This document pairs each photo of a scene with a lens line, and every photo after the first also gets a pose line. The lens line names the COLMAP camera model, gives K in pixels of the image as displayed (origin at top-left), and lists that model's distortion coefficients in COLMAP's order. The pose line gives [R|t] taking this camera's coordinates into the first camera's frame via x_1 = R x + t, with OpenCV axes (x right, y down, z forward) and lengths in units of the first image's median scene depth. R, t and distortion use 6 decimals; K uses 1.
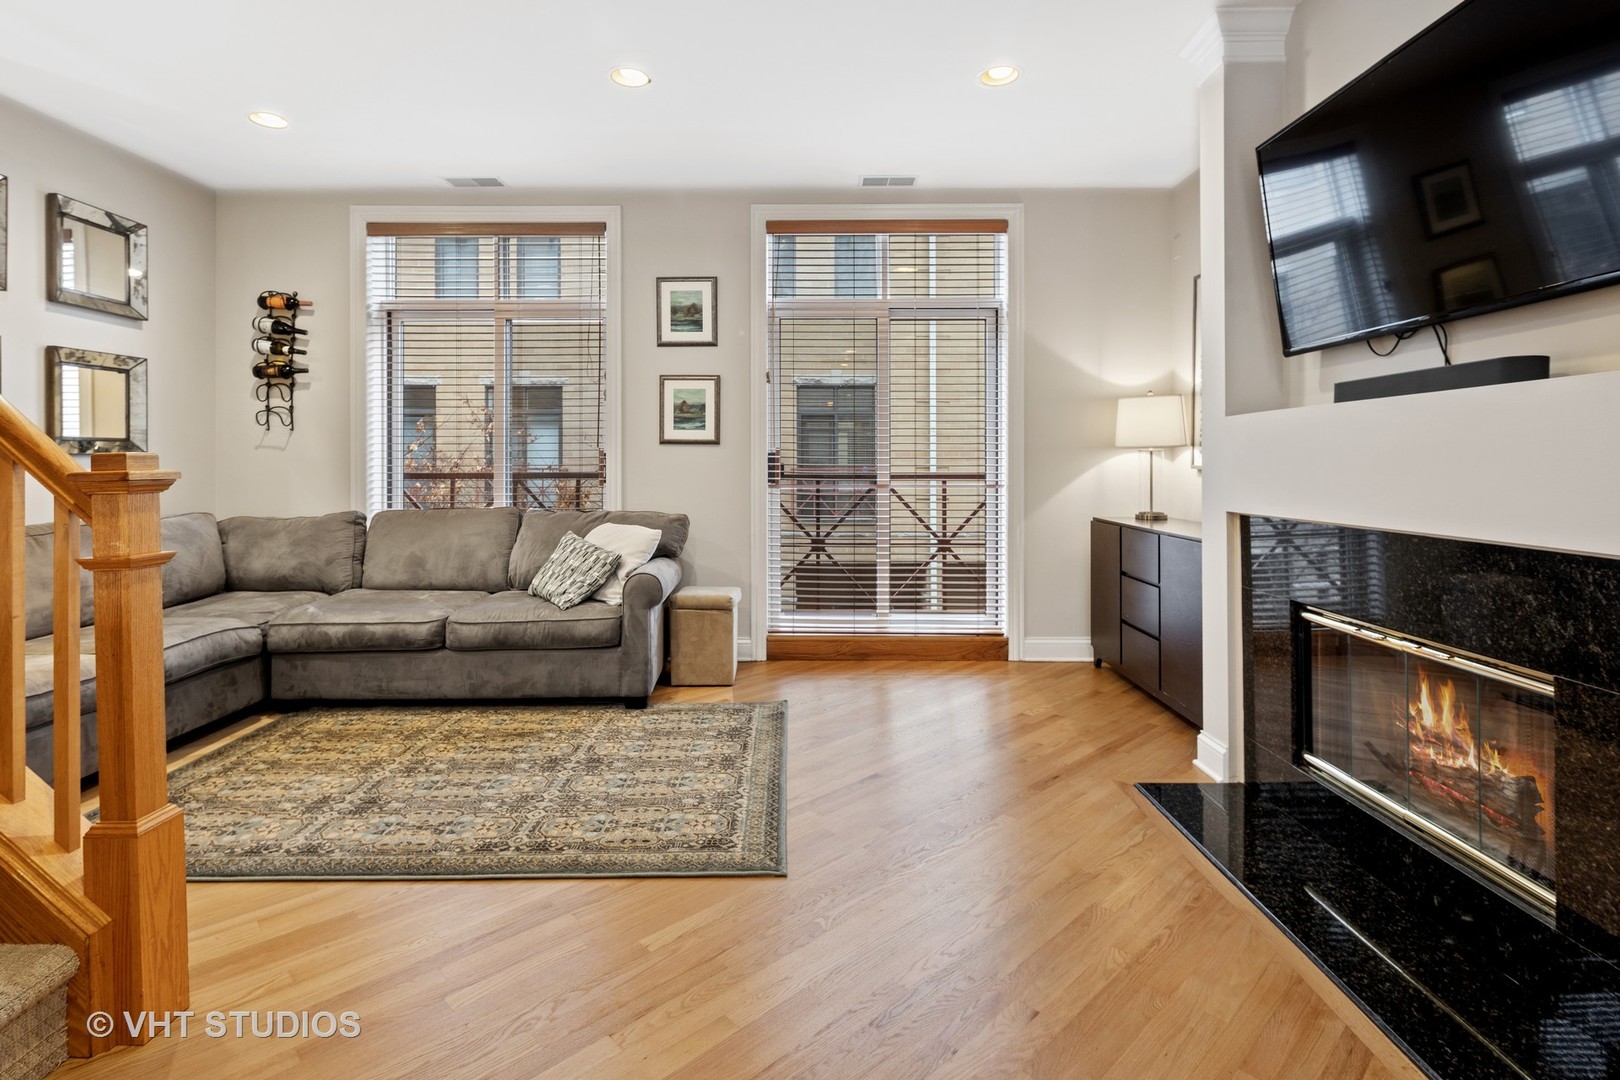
lens RADIAL K [[786.1, 0, 804.9], [0, 786.1, 460.2], [0, 0, 1]] dist [0.000813, -0.001097]
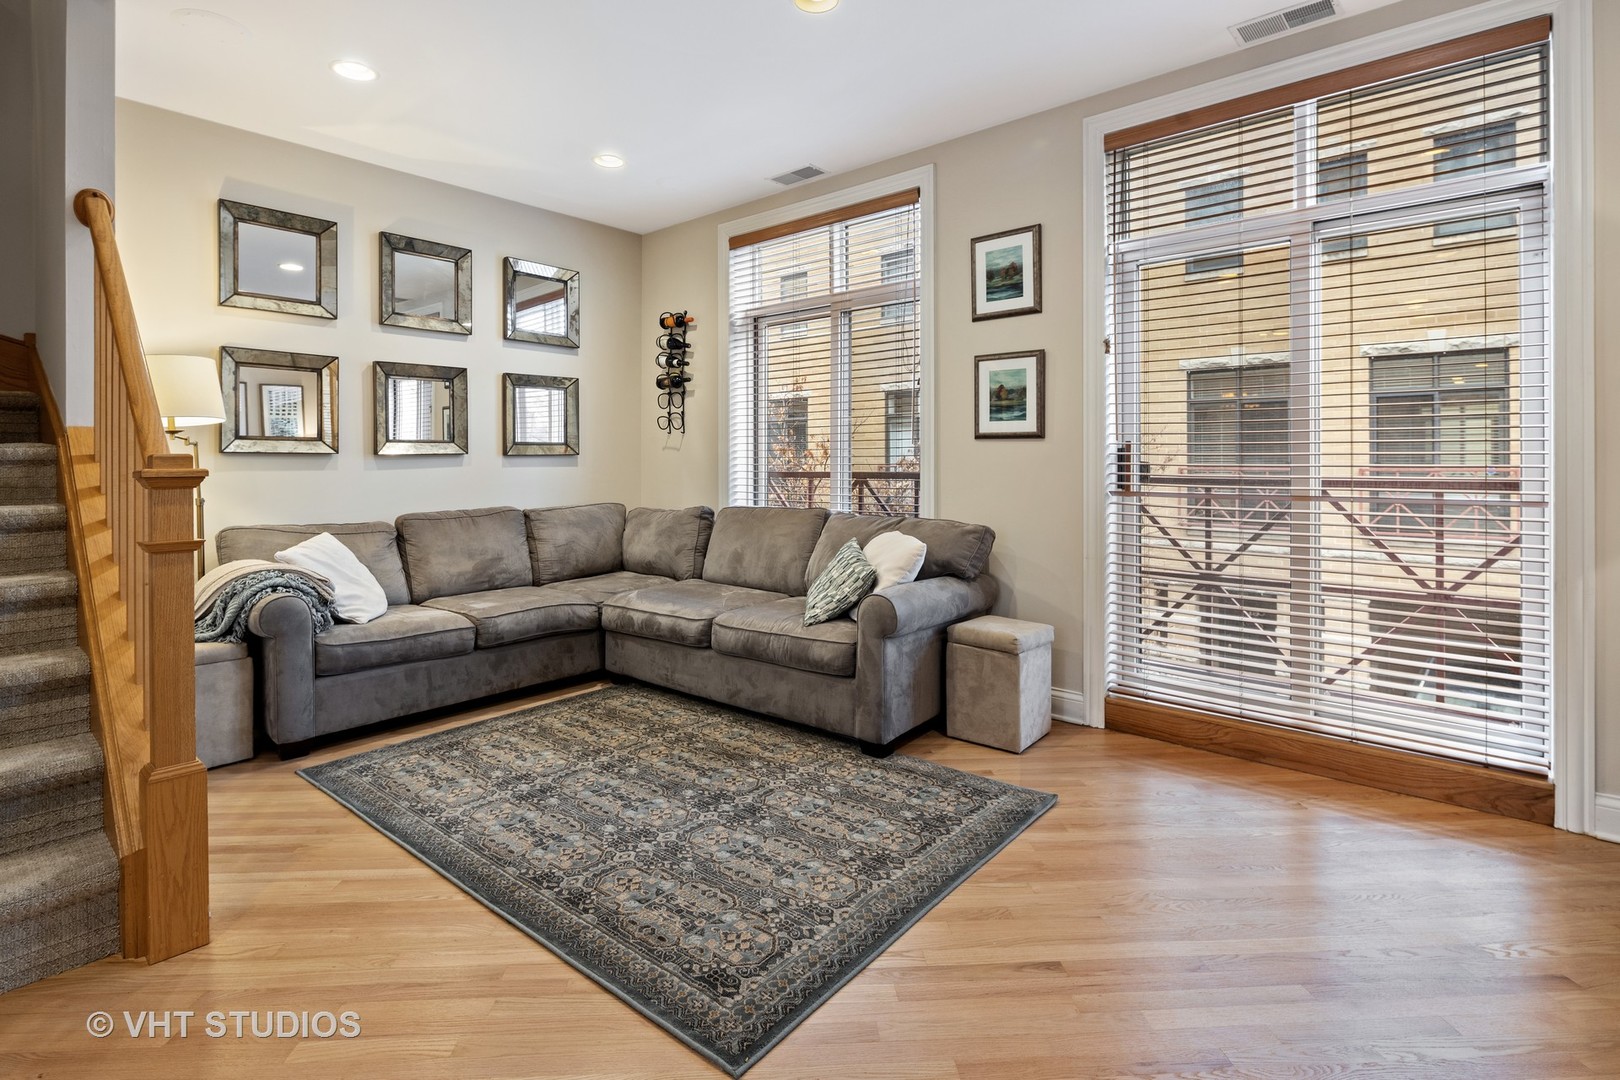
lens RADIAL K [[786.1, 0, 804.9], [0, 786.1, 460.2], [0, 0, 1]] dist [0.000813, -0.001097]
pose [[0.759119, -0.001134, -0.650951, 0.248432], [0.002787, 0.999995, 0.001507, -0.000052], [0.650946, -0.002958, 0.759119, 0.287497]]
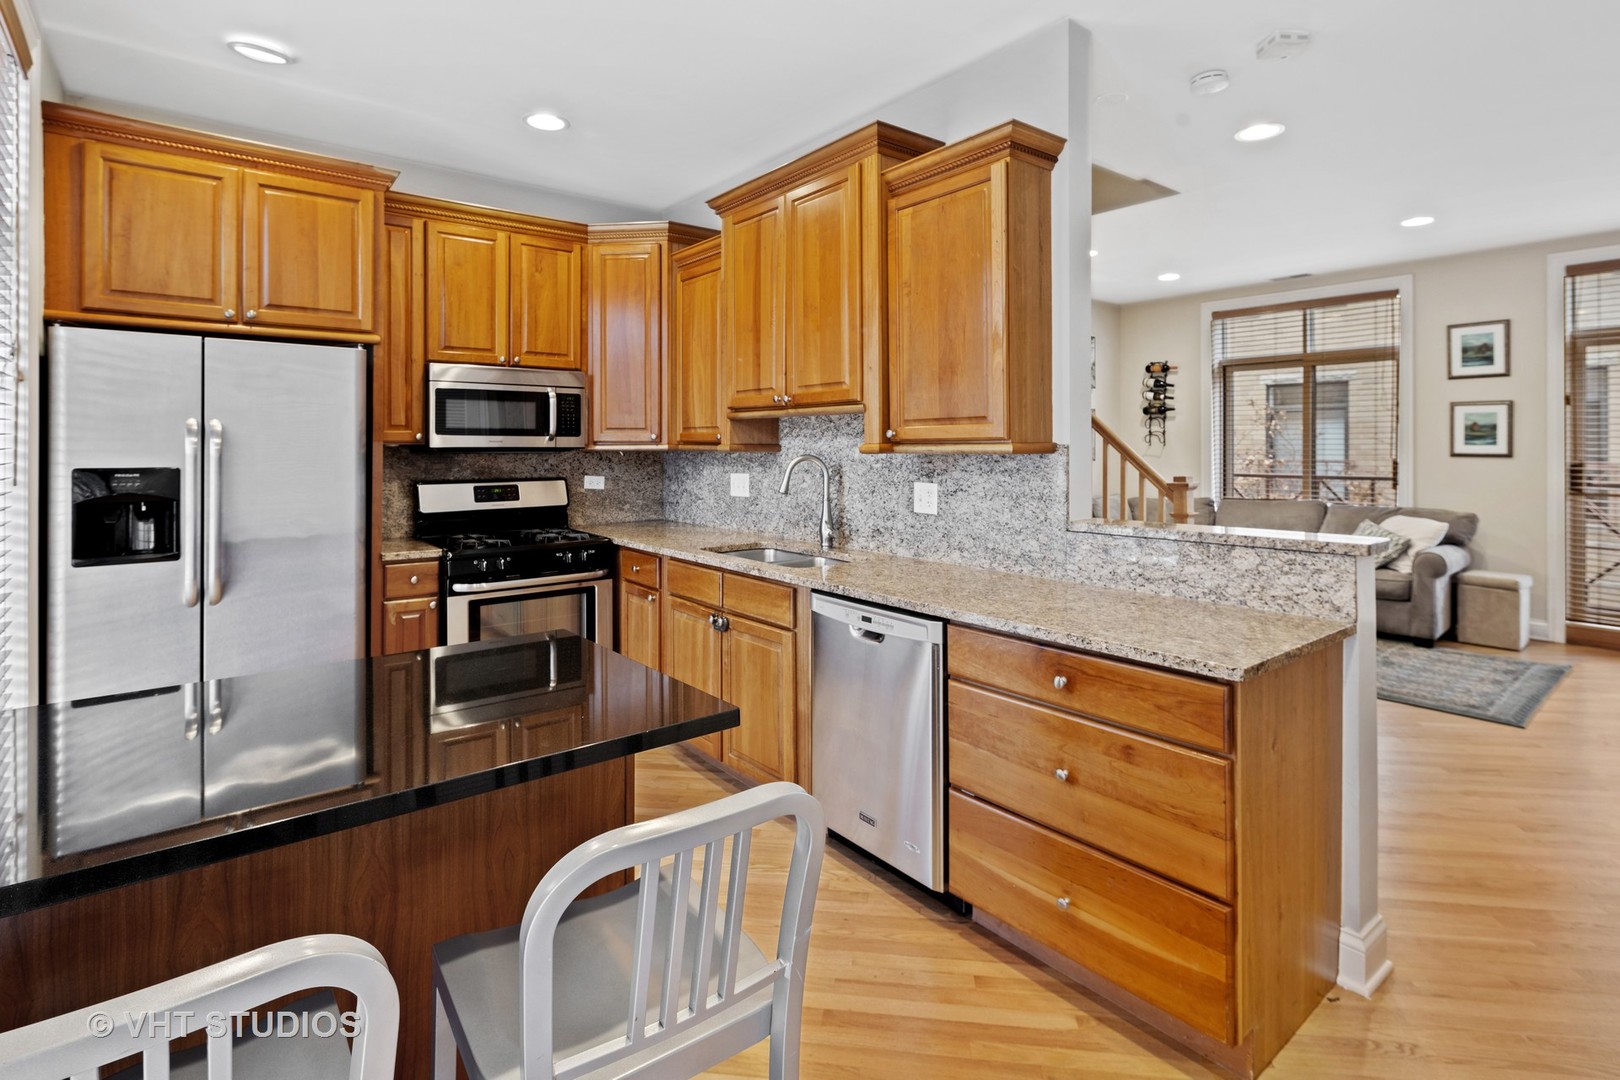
lens RADIAL K [[790.8, 0, 793.5], [0, 790.8, 447.0], [0, 0, 1]] dist [-0.002195, -0.001592]
pose [[0.617442, 0.001491, -0.786615, 0.184175], [0.002497, 0.999989, 0.003856, -0.049399], [0.786613, -0.004345, 0.617432, -0.701900]]
